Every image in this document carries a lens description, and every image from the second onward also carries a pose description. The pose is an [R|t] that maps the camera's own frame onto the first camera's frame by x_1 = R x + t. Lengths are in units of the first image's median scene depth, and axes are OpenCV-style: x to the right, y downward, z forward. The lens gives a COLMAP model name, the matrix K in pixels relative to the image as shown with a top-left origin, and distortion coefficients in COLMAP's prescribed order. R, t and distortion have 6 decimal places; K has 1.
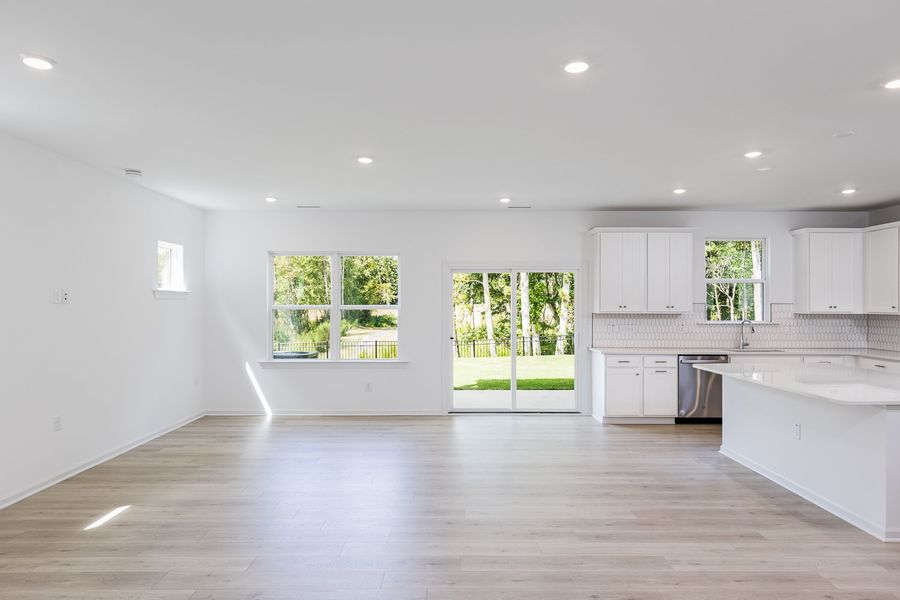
lens RADIAL K [[551.1, 0, 450.0], [0, 551.1, 300.0], [0, 0, 1]] dist [0.000241, -0.000402]
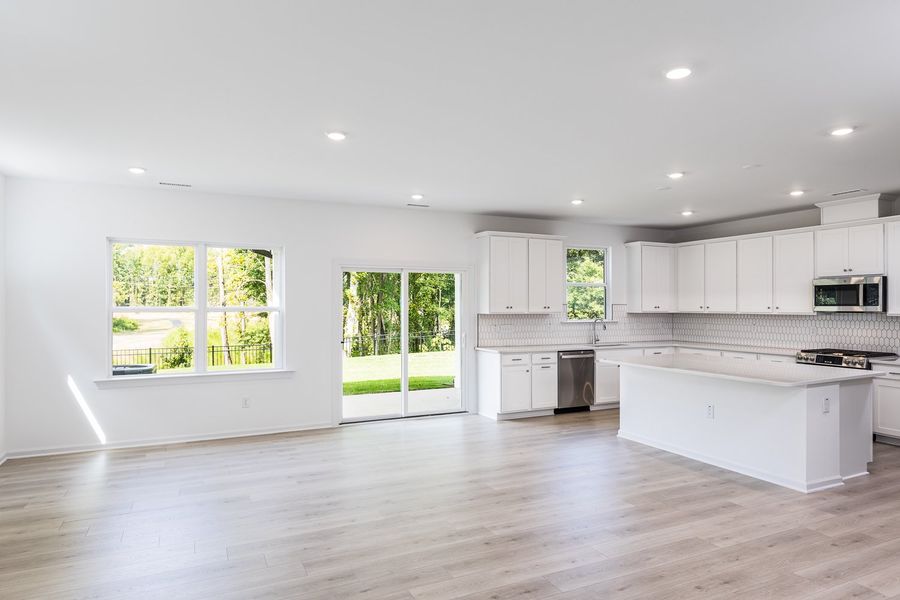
lens RADIAL K [[545.6, 0, 450.0], [0, 545.6, 300.0], [0, 0, 1]] dist [0.000786, -0.000988]
pose [[0.903136, 0.003227, 0.429343, -0.238849], [-0.002429, 0.999994, -0.002406, 0.000542], [-0.429349, 0.001130, 0.903138, 0.108740]]
